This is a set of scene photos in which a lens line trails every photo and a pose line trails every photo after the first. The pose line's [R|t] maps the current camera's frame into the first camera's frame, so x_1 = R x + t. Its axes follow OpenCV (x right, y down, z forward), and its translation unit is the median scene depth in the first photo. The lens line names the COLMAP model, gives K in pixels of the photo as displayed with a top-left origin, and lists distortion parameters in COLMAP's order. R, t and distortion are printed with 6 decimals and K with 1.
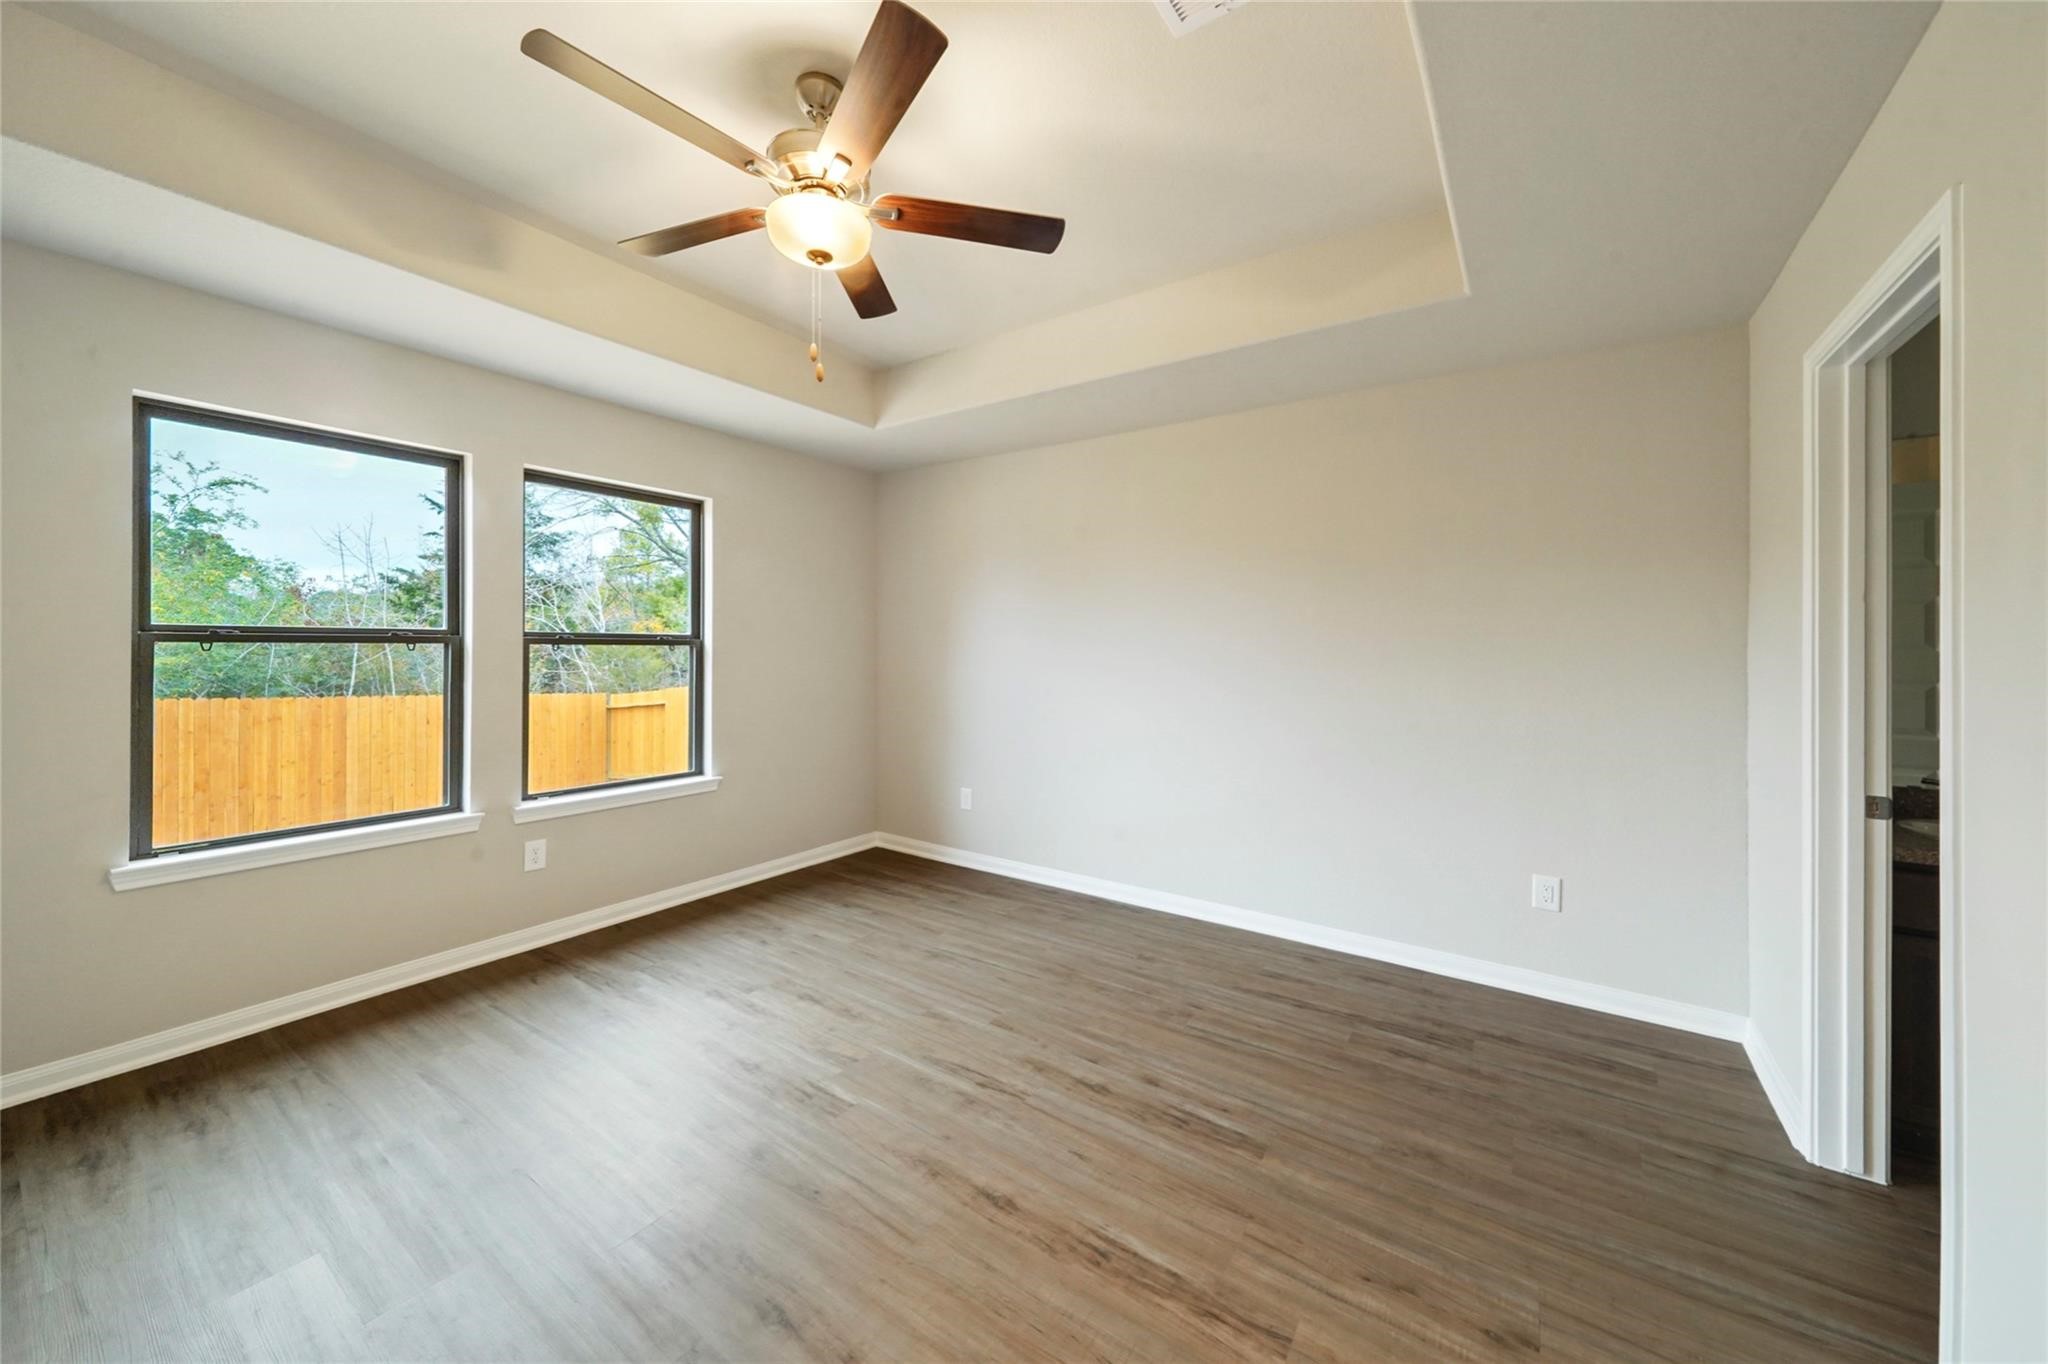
lens RADIAL K [[723.9, 0, 1037.3], [0, 723.9, 657.3], [0, 0, 1]] dist [0.001811, 0.000269]
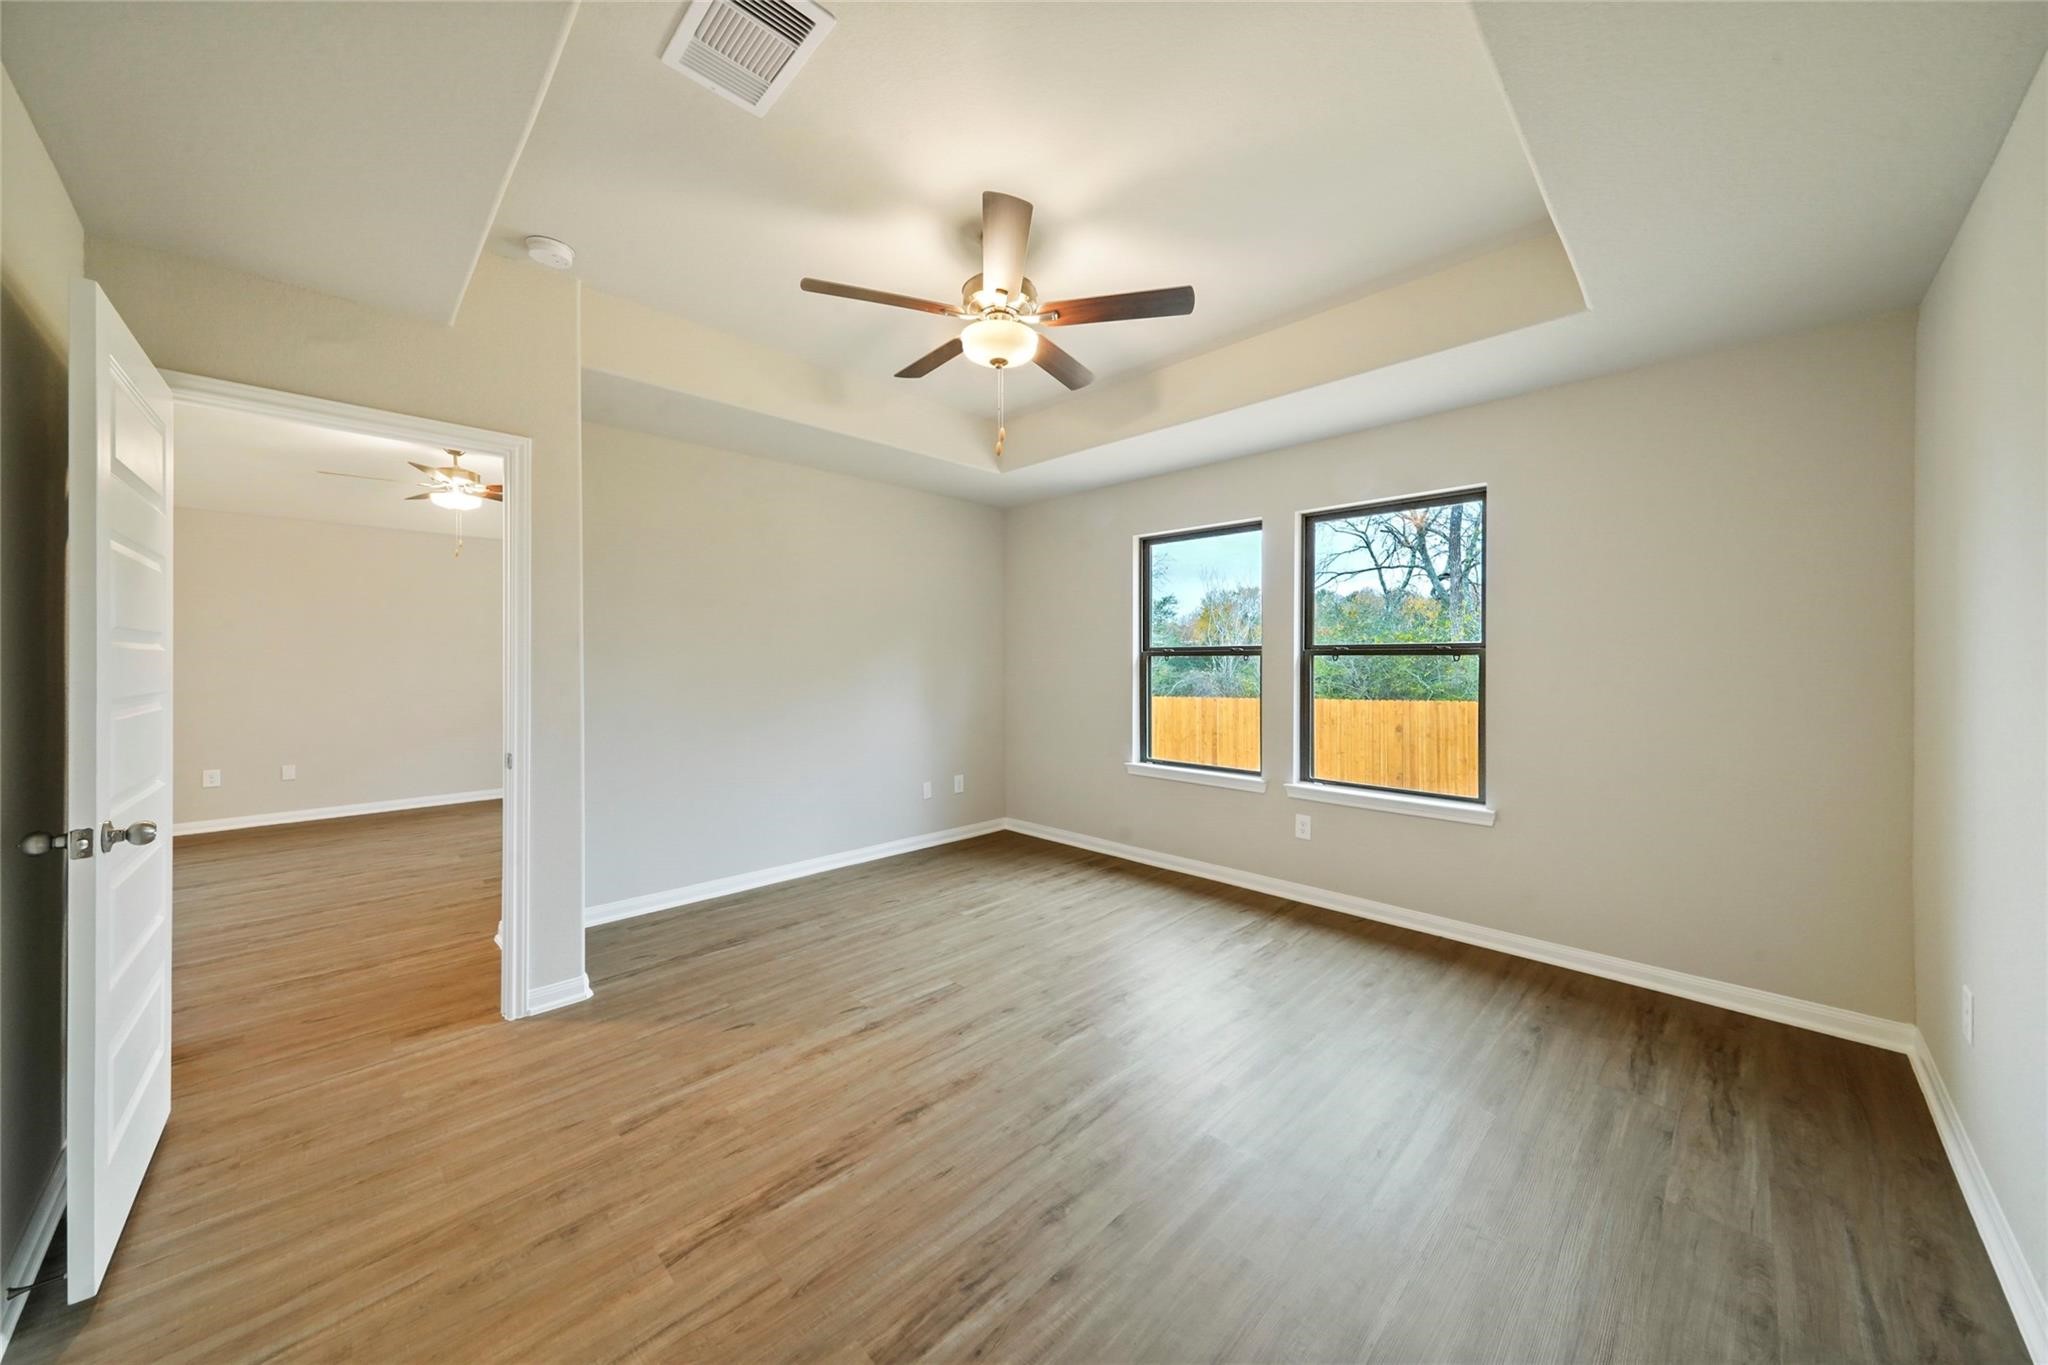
lens RADIAL K [[723.9, 0, 1037.3], [0, 723.9, 657.8], [0, 0, 1]] dist [0.001811, 0.000269]
pose [[-0.180835, -0.008740, -0.983475, 0.938932], [-0.018025, 0.999822, -0.005571, 0.002482], [0.983348, 0.016719, -0.180961, 1.213653]]
